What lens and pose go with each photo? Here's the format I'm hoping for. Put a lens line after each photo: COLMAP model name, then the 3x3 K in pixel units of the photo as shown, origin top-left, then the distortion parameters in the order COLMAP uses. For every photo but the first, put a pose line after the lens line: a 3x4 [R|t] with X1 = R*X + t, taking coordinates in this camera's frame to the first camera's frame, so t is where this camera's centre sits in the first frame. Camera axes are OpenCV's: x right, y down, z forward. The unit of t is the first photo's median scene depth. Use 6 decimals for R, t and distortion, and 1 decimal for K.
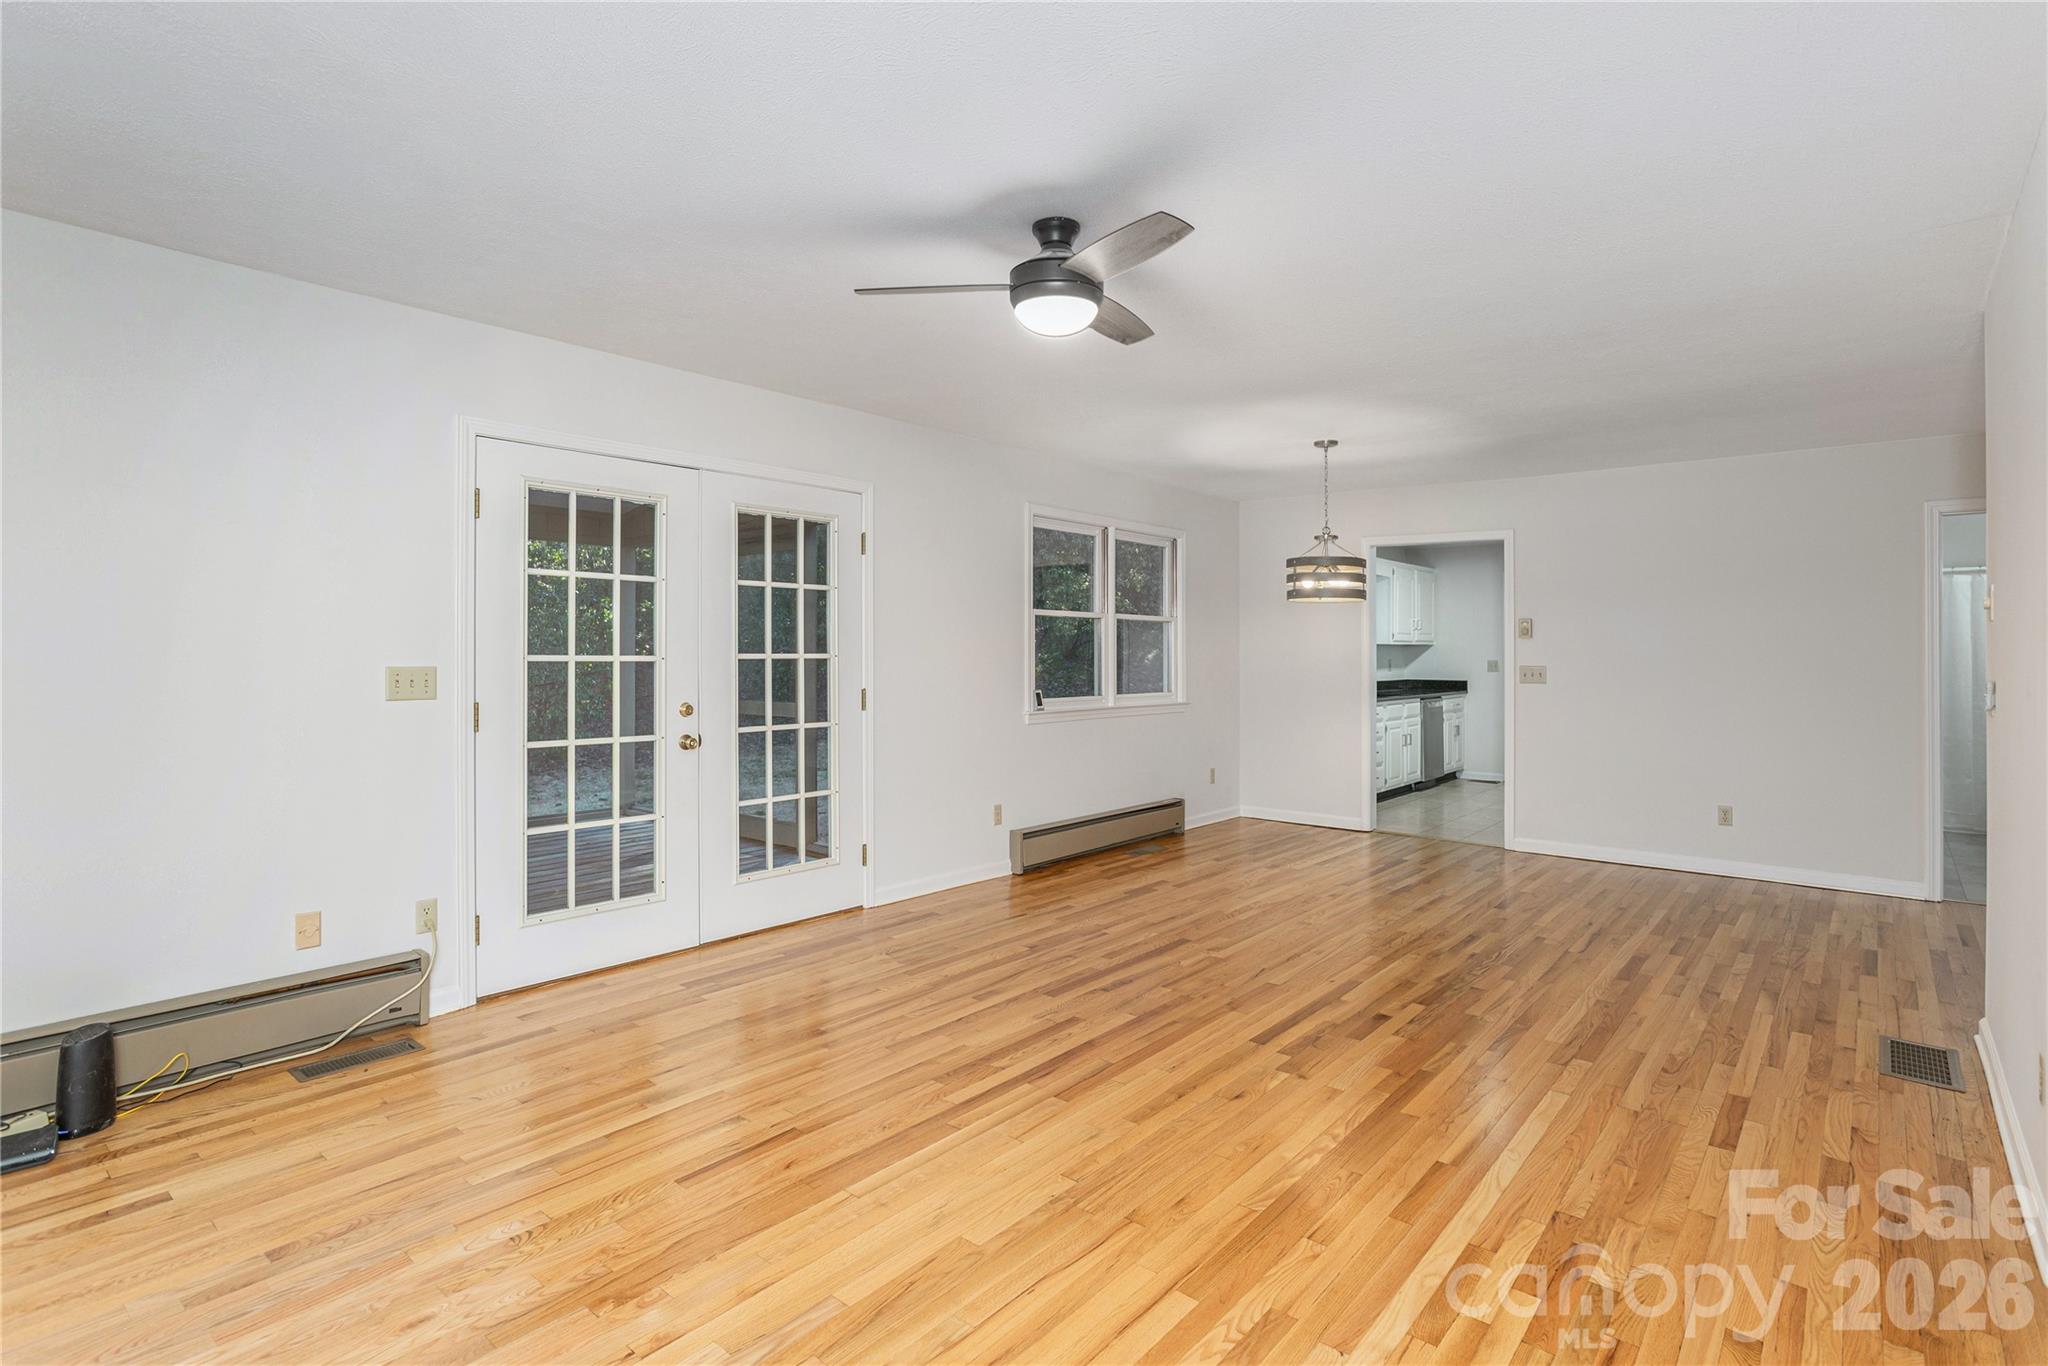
lens RADIAL K [[1006.0, 0, 1014.8], [0, 1006.0, 673.4], [0, 0, 1]] dist [-0.003387, 0.002078]
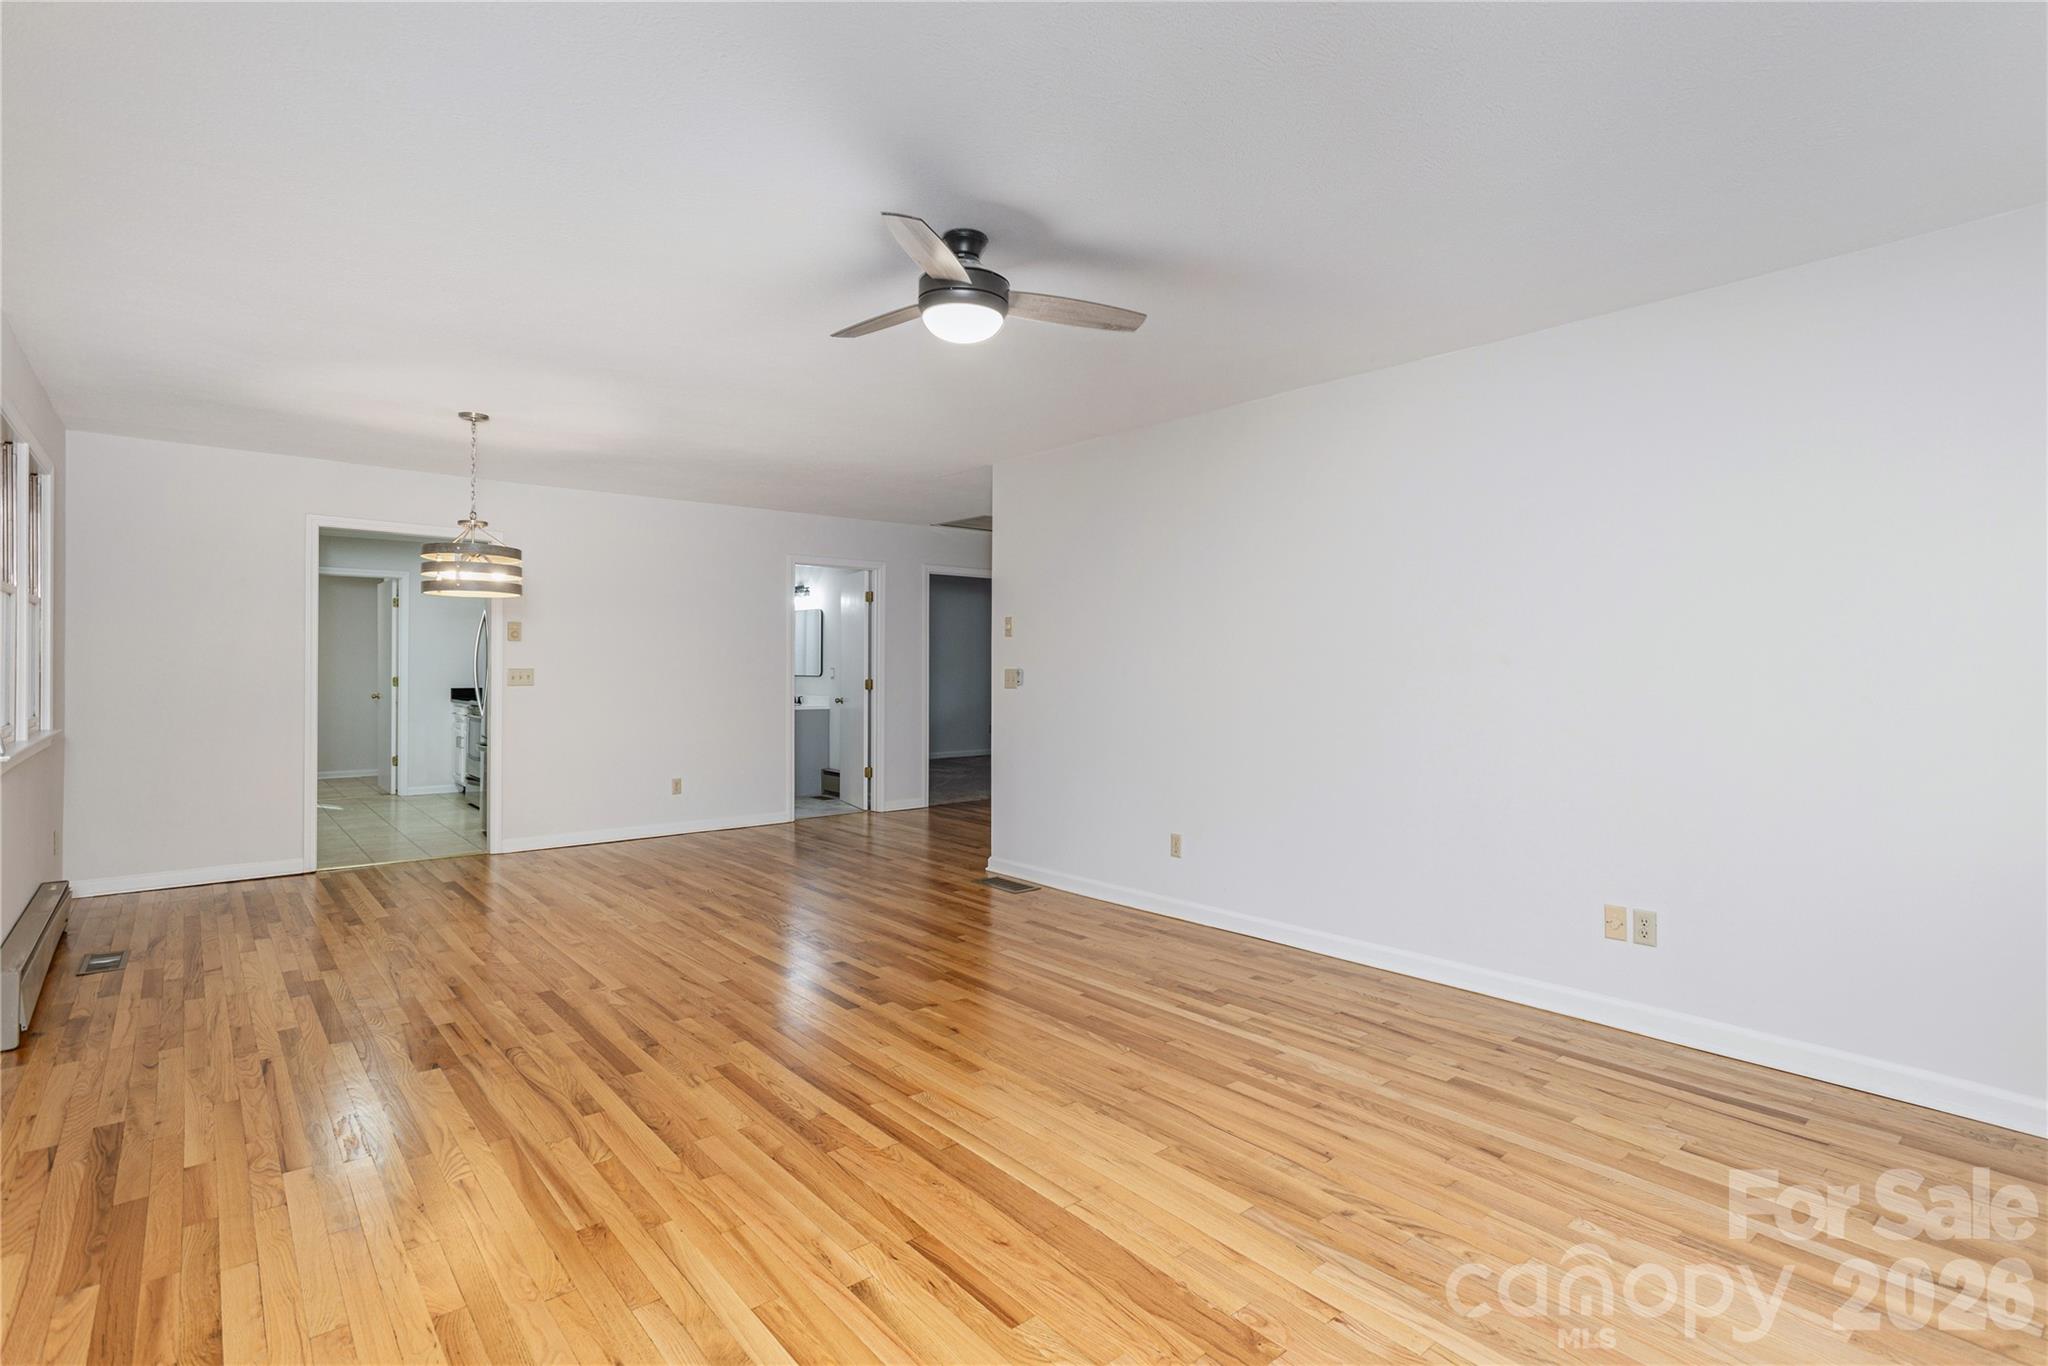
lens RADIAL K [[1006.0, 0, 1027.5], [0, 1006.0, 665.7], [0, 0, 1]] dist [-0.003387, 0.002078]
pose [[0.162391, -0.001929, 0.986725, -0.719532], [0.016868, 0.999857, -0.000822, -0.000244], [-0.986582, 0.016777, 0.162401, 0.561626]]
